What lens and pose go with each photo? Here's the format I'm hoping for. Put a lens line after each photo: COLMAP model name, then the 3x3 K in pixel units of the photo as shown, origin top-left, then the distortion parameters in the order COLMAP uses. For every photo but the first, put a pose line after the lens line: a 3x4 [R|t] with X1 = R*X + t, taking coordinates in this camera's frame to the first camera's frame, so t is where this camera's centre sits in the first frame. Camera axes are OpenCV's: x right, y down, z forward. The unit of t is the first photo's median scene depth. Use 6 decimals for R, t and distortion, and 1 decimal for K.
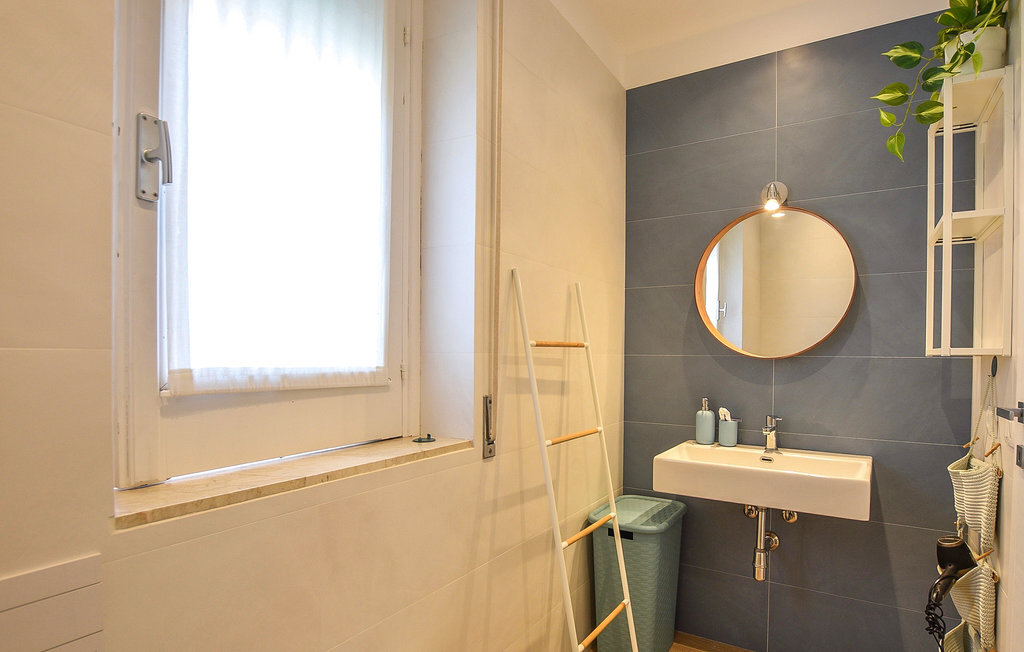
lens RADIAL K [[571.9, 0, 513.1], [0, 571.9, 365.1], [0, 0, 1]] dist [-0.001824, -0.000357]
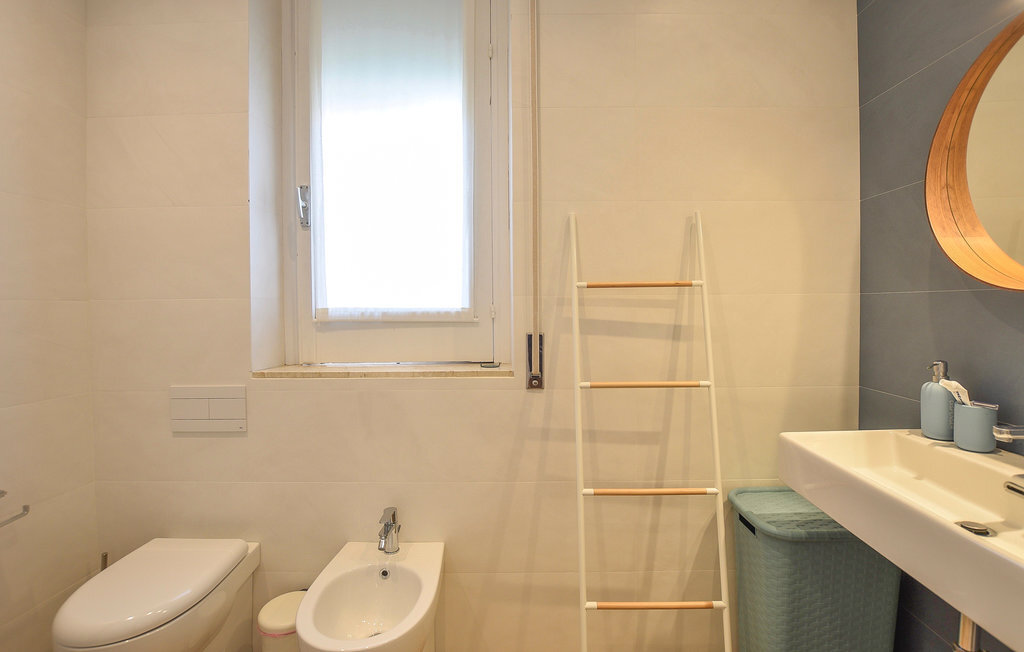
lens RADIAL K [[476.6, 0, 517.0], [0, 476.6, 313.9], [0, 0, 1]] dist [-0.012475, 0.000130]
pose [[0.484695, 0.003247, -0.874677, 0.822433], [-0.006021, 0.999982, 0.000375, 0.015738], [0.874663, 0.005085, 0.484706, 0.561354]]
